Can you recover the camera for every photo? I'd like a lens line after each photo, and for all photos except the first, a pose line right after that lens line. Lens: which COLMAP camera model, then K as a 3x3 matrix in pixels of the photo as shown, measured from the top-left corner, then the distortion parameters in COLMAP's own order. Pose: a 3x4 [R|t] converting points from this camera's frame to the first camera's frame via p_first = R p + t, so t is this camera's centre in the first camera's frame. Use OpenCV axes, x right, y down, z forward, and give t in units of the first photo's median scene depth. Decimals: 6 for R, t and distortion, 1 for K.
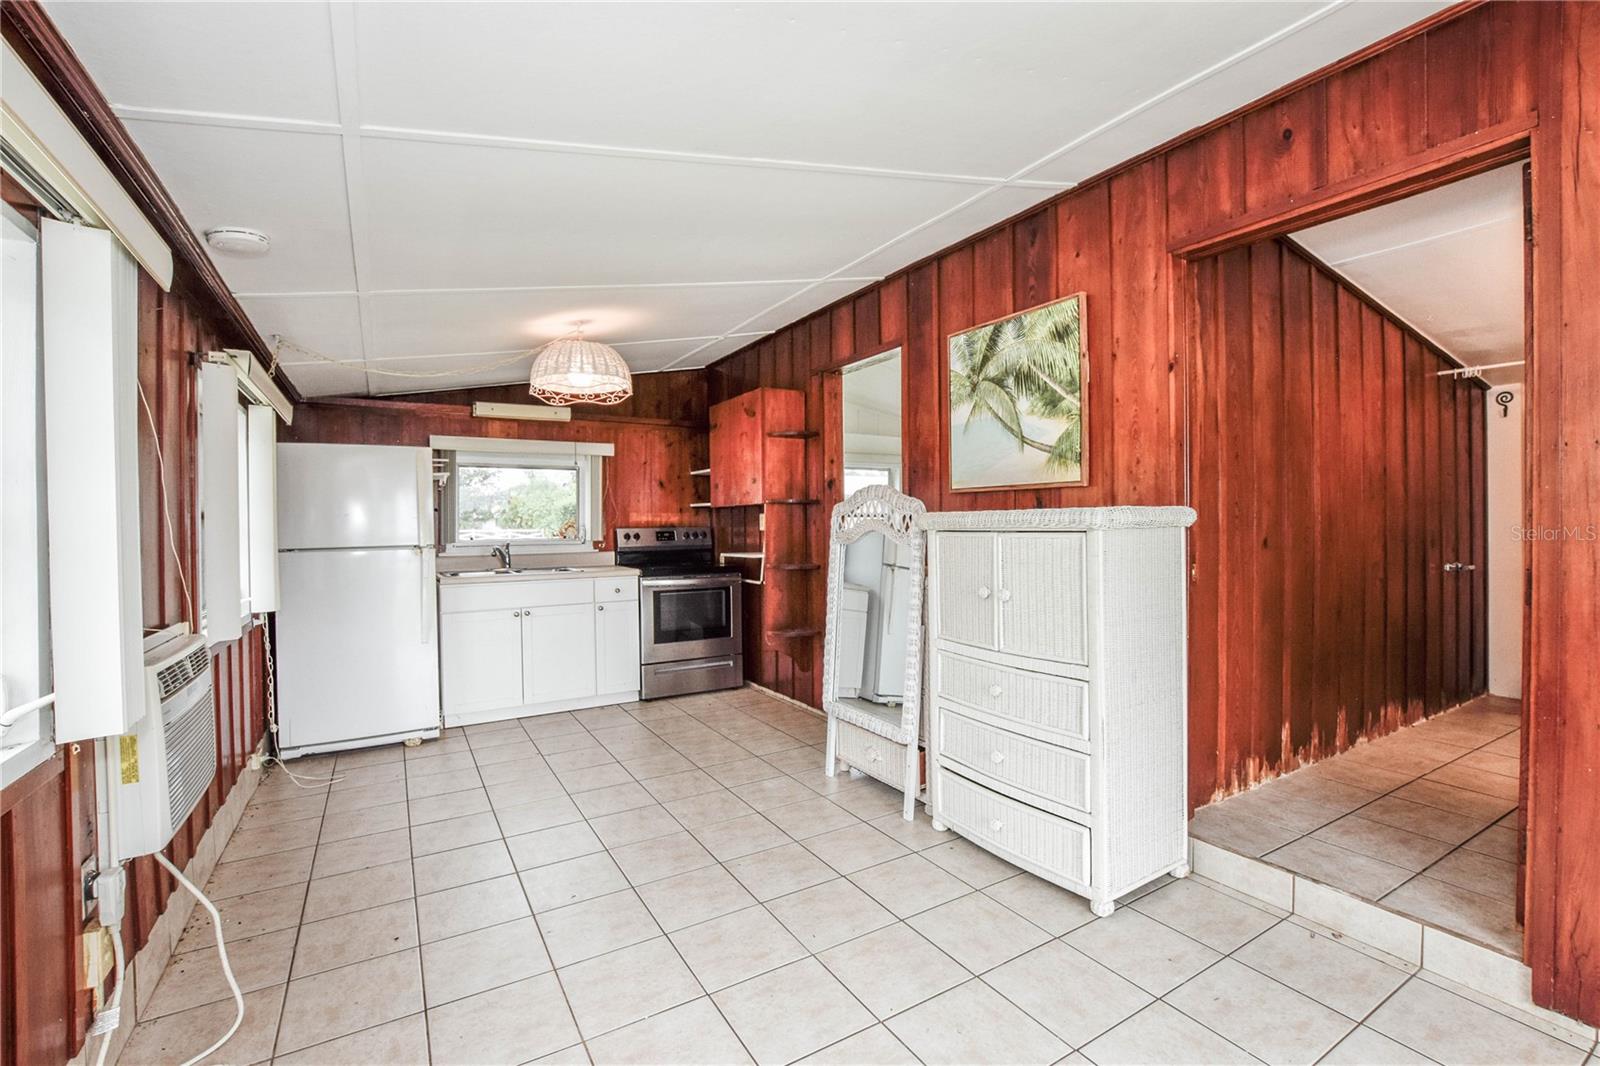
lens RADIAL K [[706.0, 0, 807.9], [0, 706.0, 529.6], [0, 0, 1]] dist [-0.035139, 0.005738]
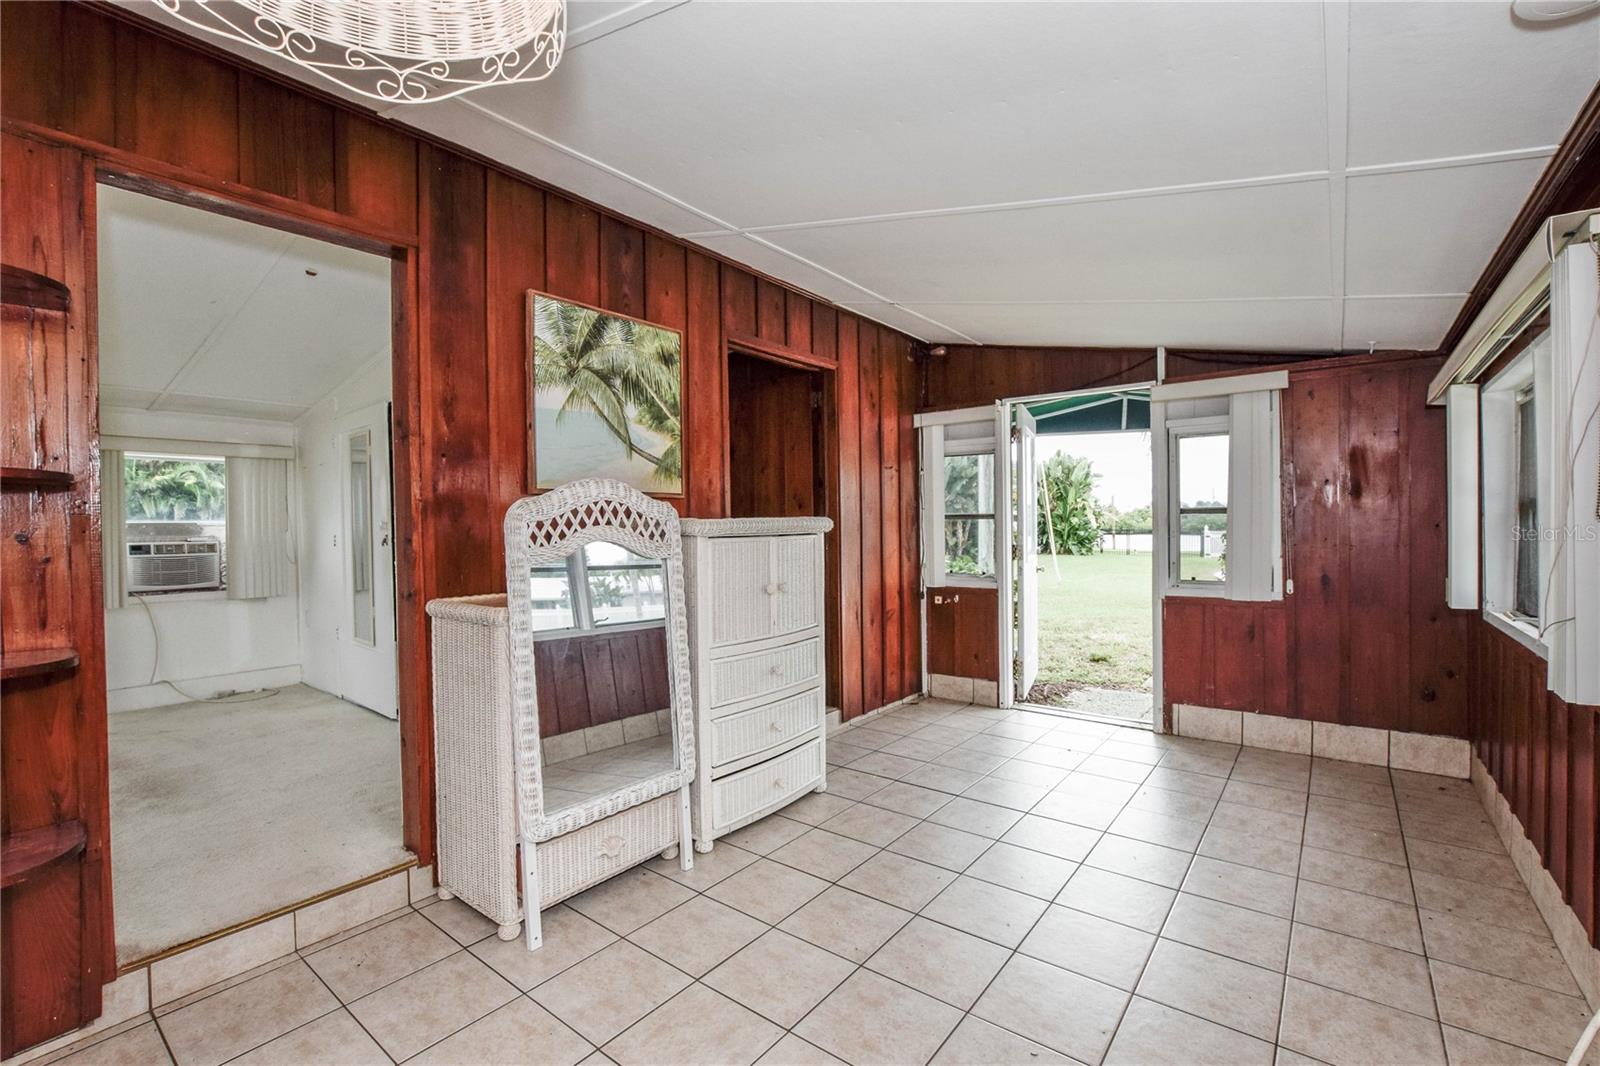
lens RADIAL K [[706.0, 0, 807.9], [0, 706.0, 529.6], [0, 0, 1]] dist [-0.035139, 0.005738]
pose [[-0.364009, 0.005580, 0.931379, -0.718881], [0.026199, 0.999648, 0.004251, -0.009016], [-0.931027, 0.025948, -0.364026, 1.153412]]
